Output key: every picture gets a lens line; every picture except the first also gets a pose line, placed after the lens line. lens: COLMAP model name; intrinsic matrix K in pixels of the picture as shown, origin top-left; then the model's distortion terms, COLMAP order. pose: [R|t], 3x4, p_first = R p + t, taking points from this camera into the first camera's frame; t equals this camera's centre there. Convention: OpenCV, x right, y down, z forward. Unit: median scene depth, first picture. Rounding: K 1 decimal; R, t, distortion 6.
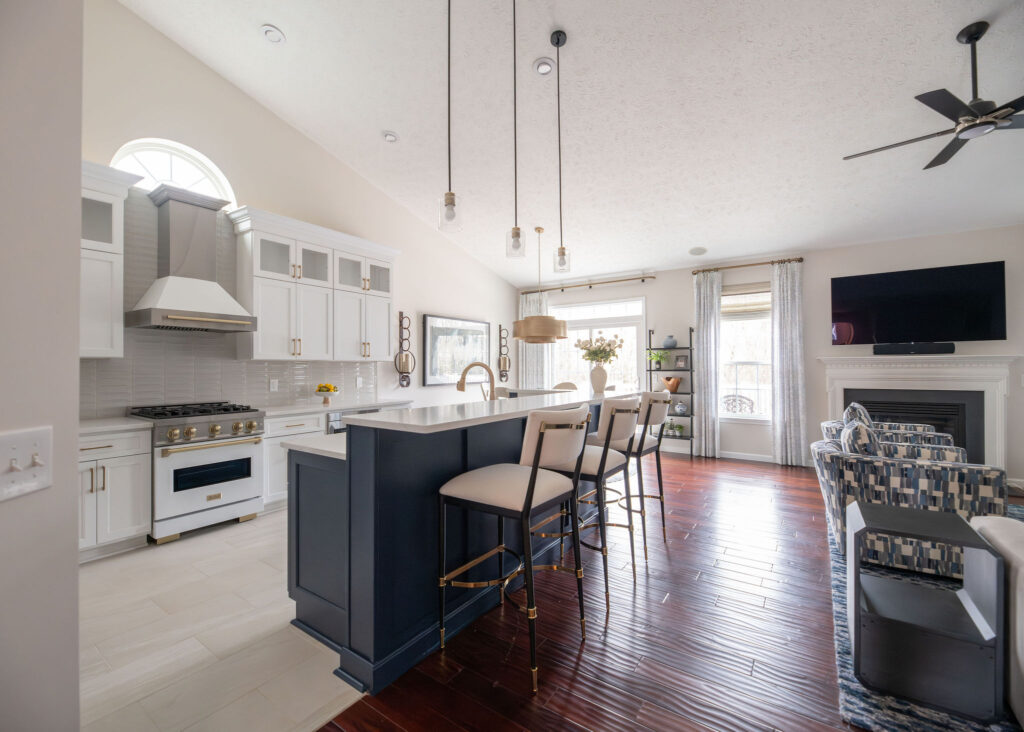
lens RADIAL K [[433.6, 0, 484.1], [0, 433.6, 363.9], [0, 0, 1]] dist [-0.002030, -0.000671]
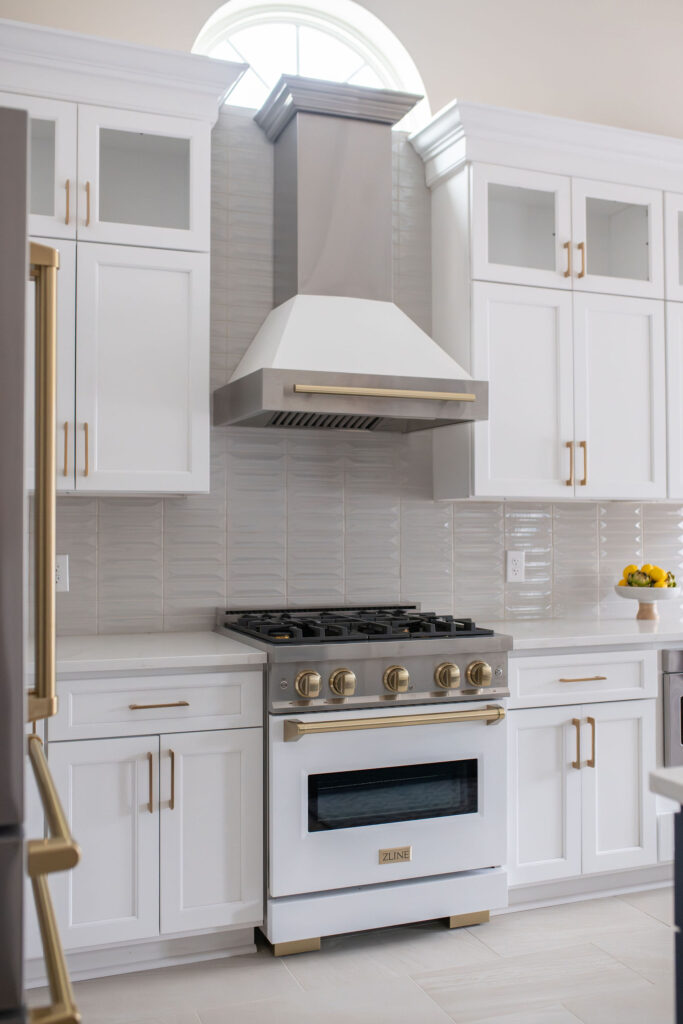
lens RADIAL K [[987.5, 0, 336.7], [0, 987.5, 501.1], [0, 0, 1]] dist [-0.026543, 0.000000]
pose [[0.839890, -0.014874, -0.542553, -0.180494], [0.002778, 0.999729, -0.023108, 0.014509], [0.542750, 0.017901, 0.839704, 0.226024]]
